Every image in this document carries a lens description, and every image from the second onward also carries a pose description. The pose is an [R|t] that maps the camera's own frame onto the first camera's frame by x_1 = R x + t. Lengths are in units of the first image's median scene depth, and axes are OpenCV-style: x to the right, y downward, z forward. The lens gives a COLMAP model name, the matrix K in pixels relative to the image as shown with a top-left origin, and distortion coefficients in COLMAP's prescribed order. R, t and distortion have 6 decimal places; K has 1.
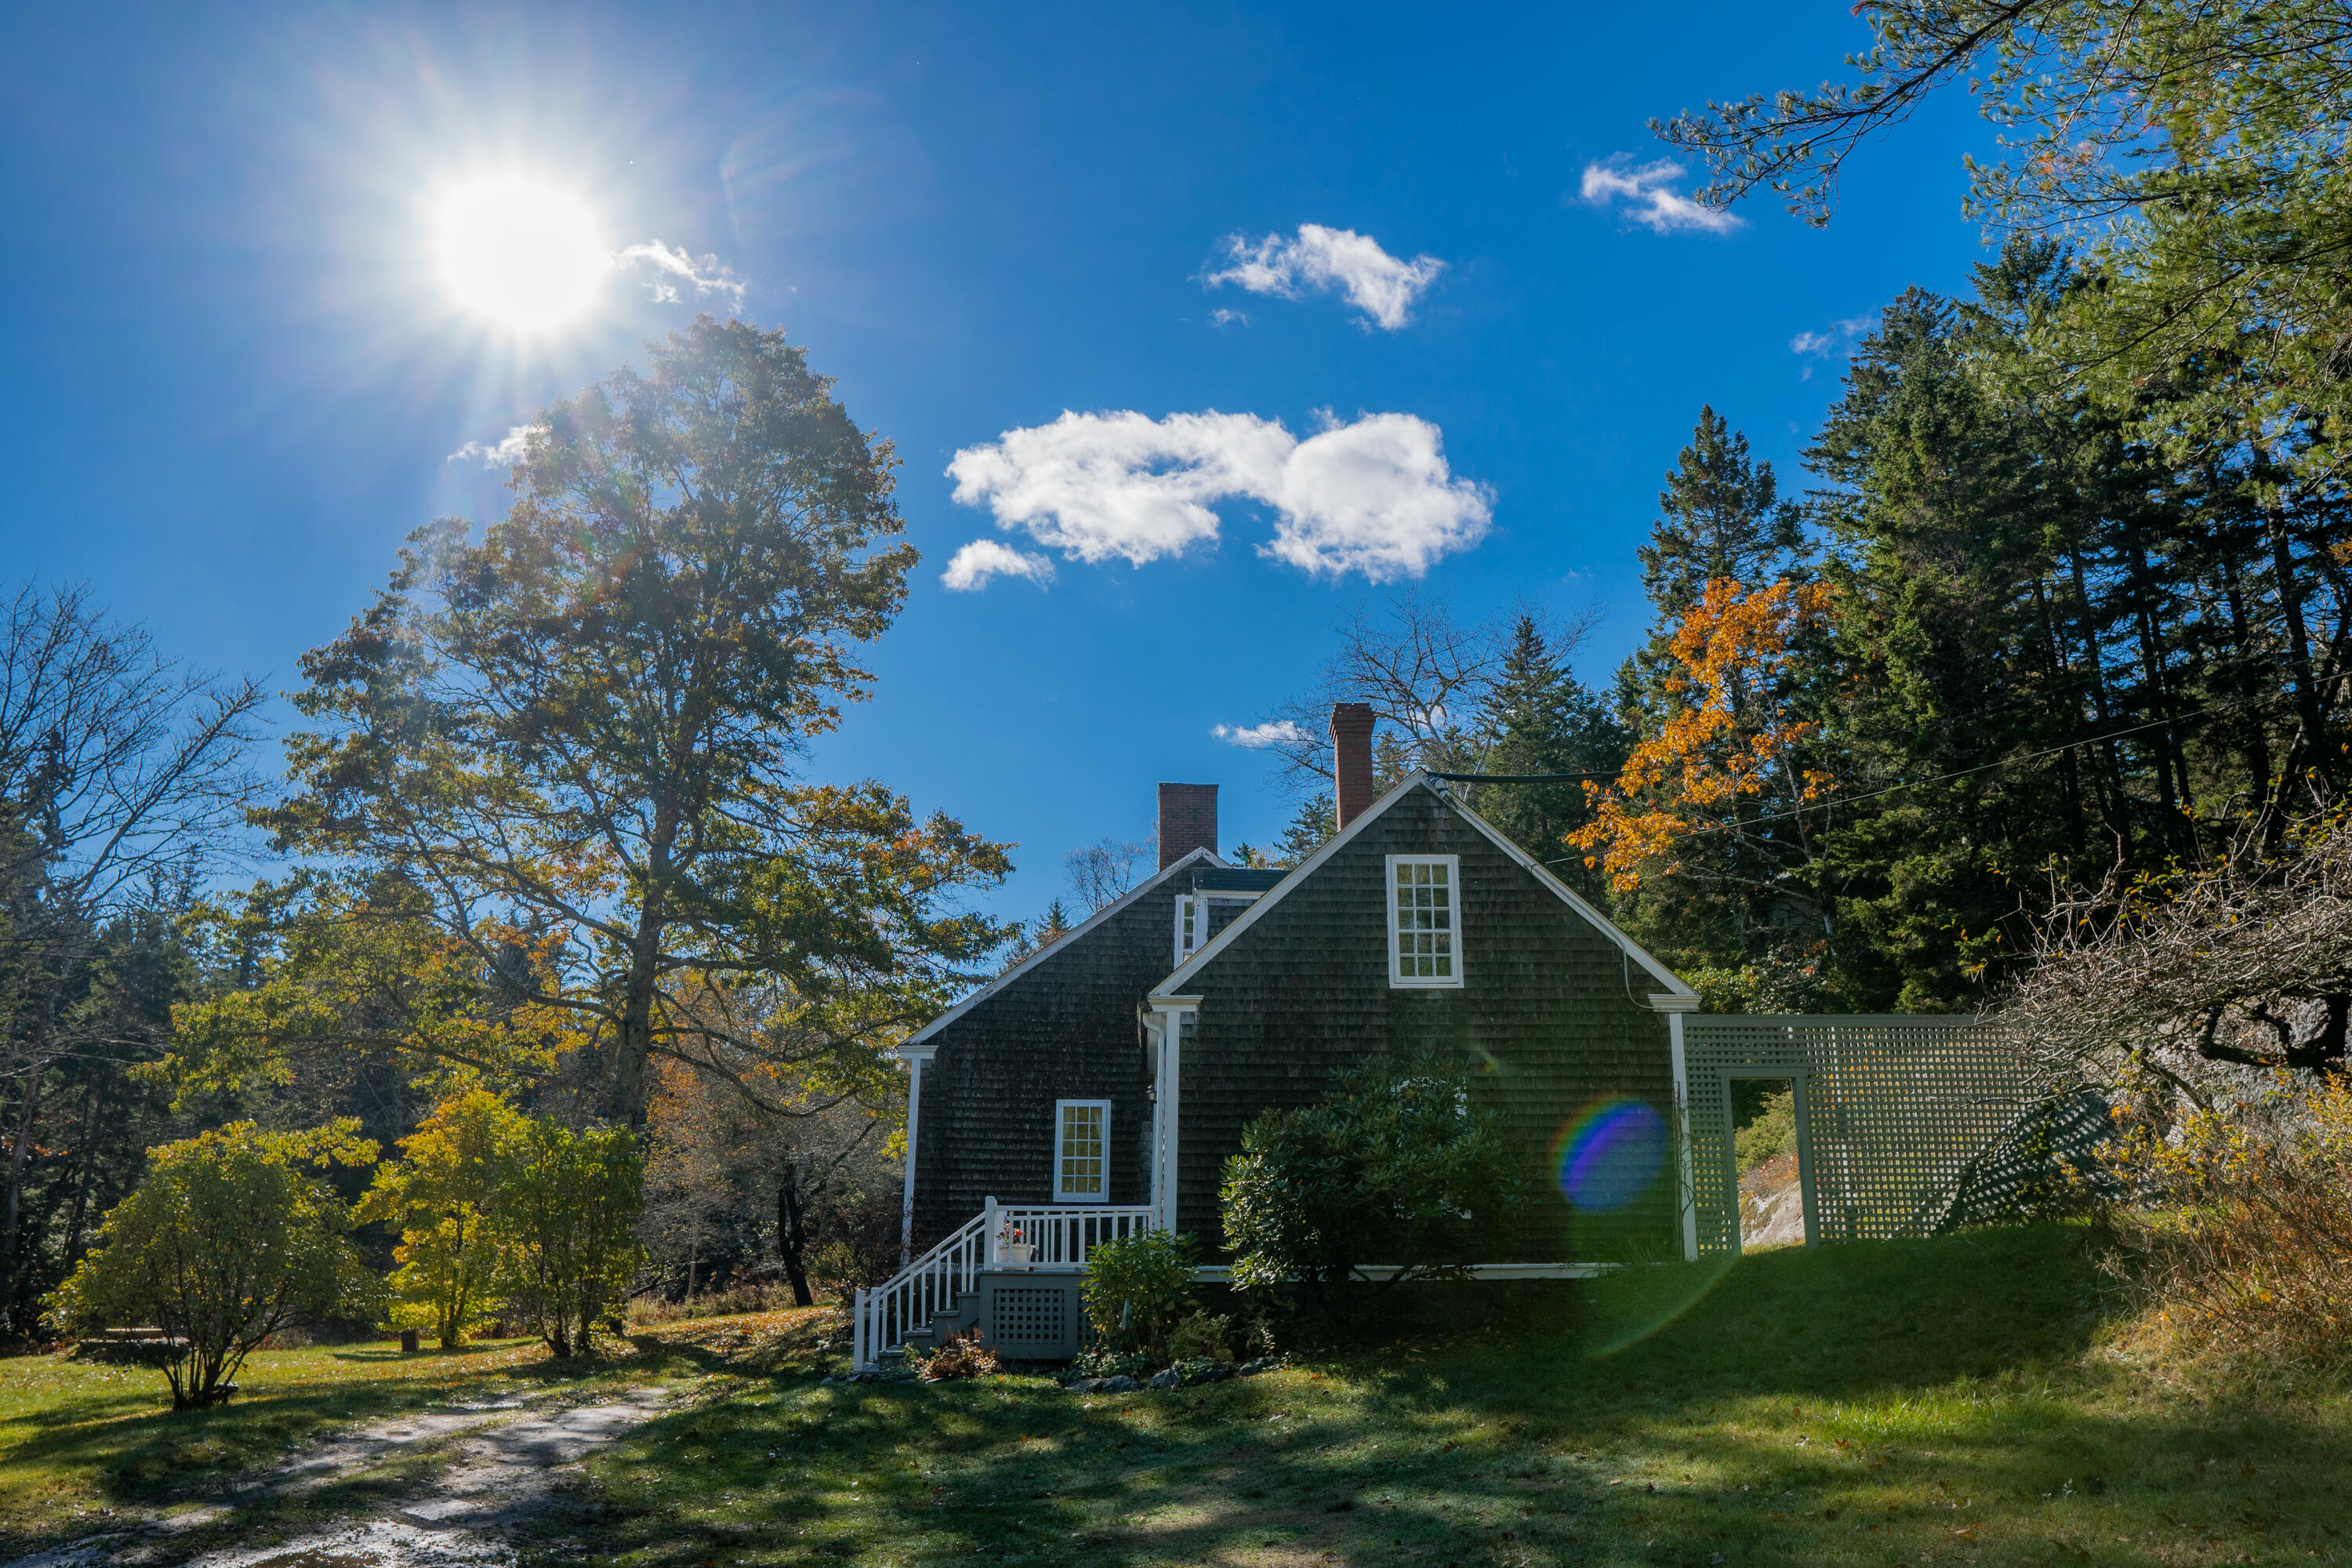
lens RADIAL K [[1652.6, 0, 1167.4], [0, 1652.6, 792.9], [0, 0, 1]] dist [-0.106976, 0.069612]
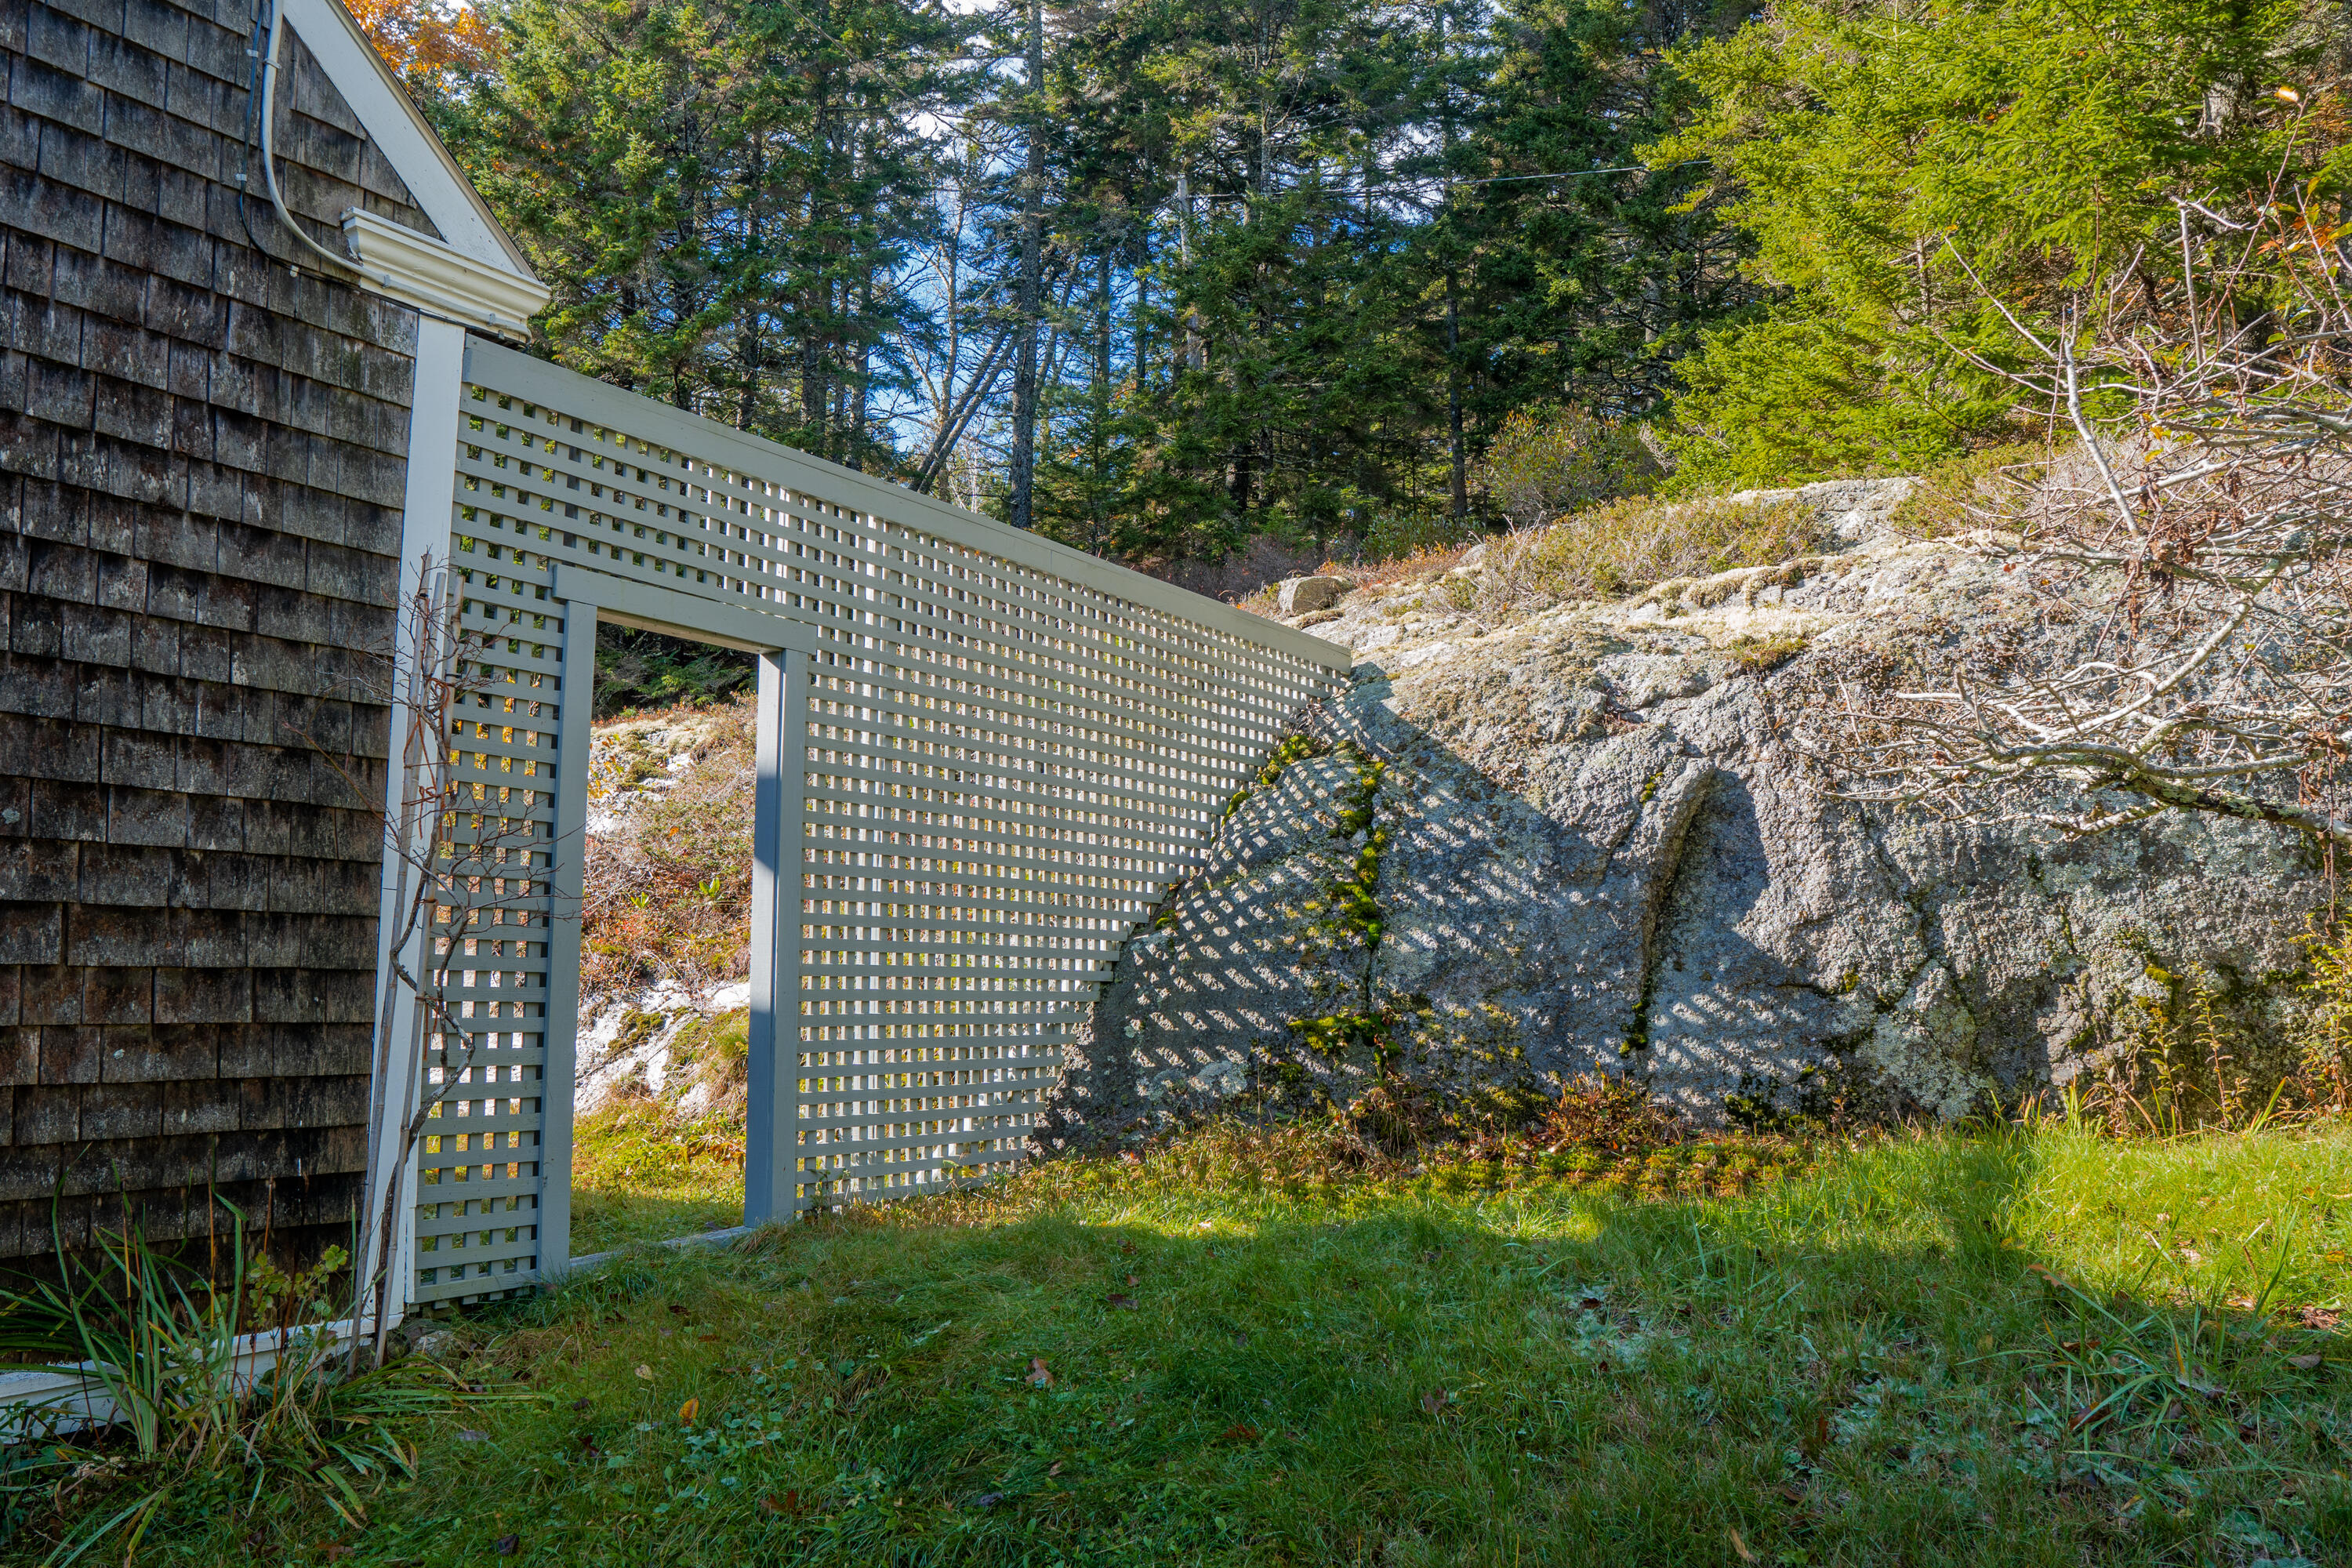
lens RADIAL K [[1652.6, 0, 1180.3], [0, 1652.6, 776.9], [0, 0, 1]] dist [-0.106976, 0.069612]
pose [[0.580616, 0.098211, 0.808233, 0.179626], [-0.220494, 0.974569, 0.039974, 0.164341], [-0.783753, -0.201420, 0.587505, 0.733918]]
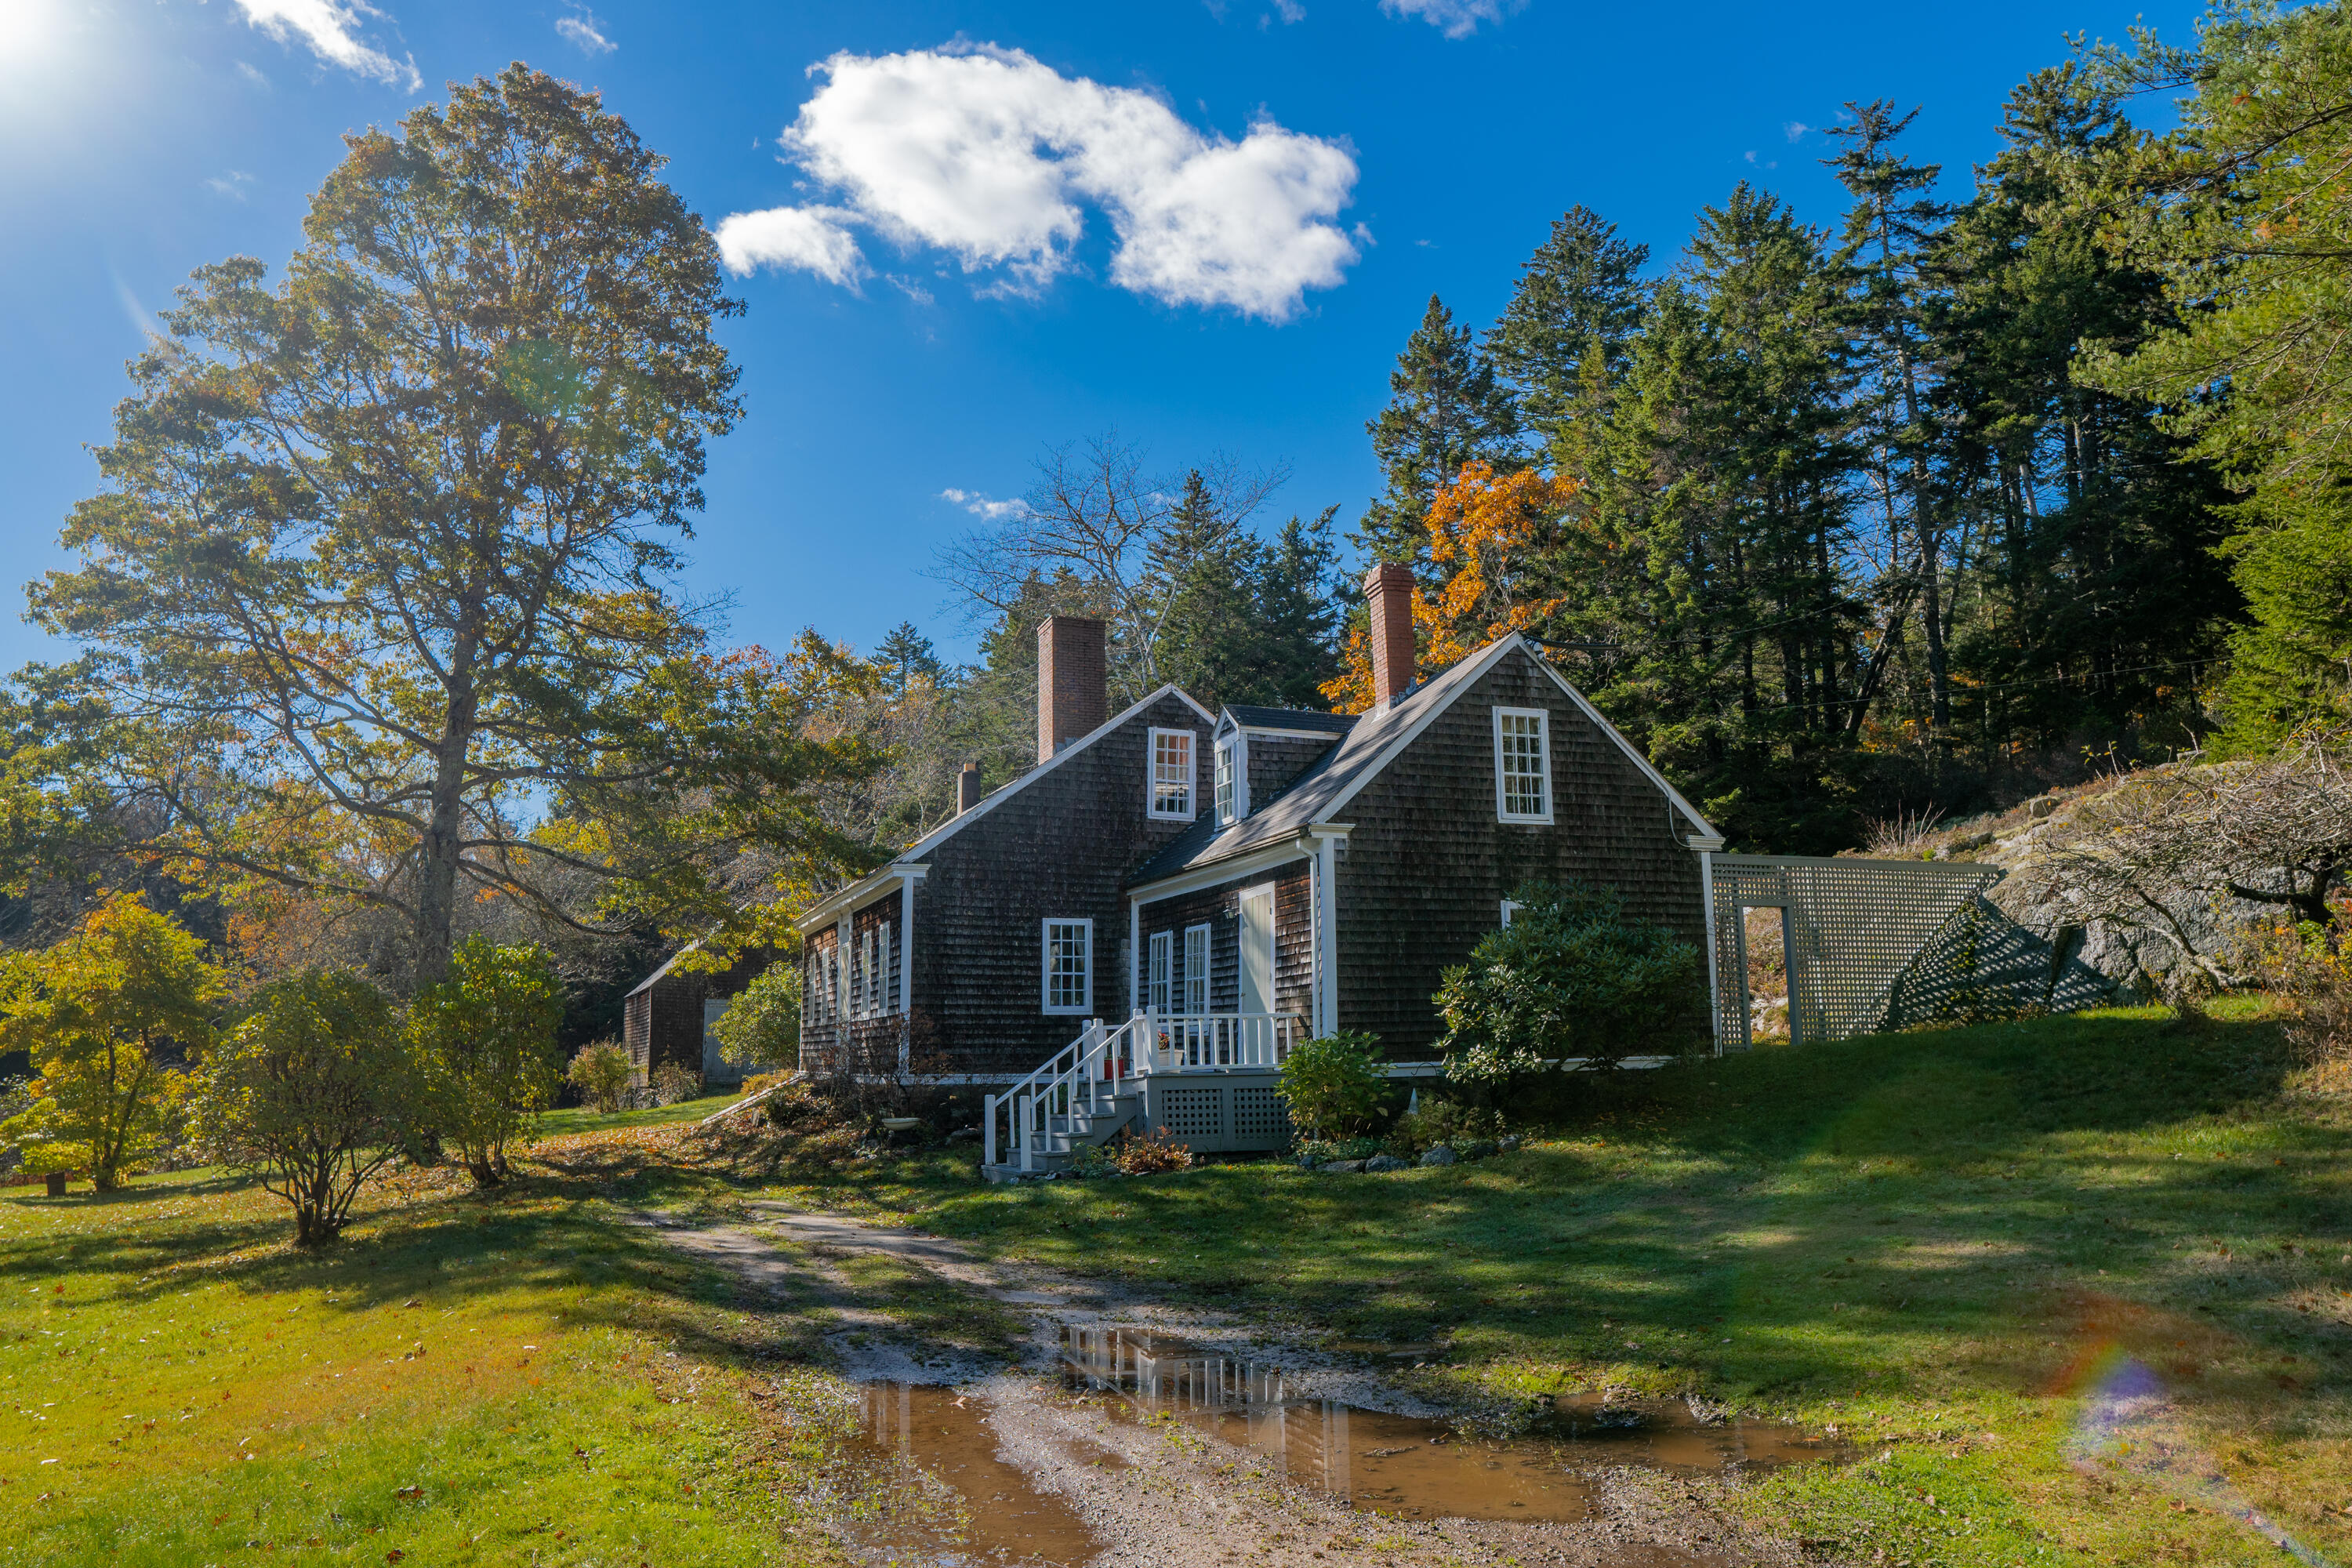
lens RADIAL K [[1652.6, 0, 1164.4], [0, 1652.6, 791.5], [0, 0, 1]] dist [-0.106976, 0.069612]
pose [[0.945935, 0.035342, 0.322424, -0.444904], [-0.067983, 0.993569, 0.090542, 0.008724], [-0.317151, -0.107567, 0.942255, -0.003264]]
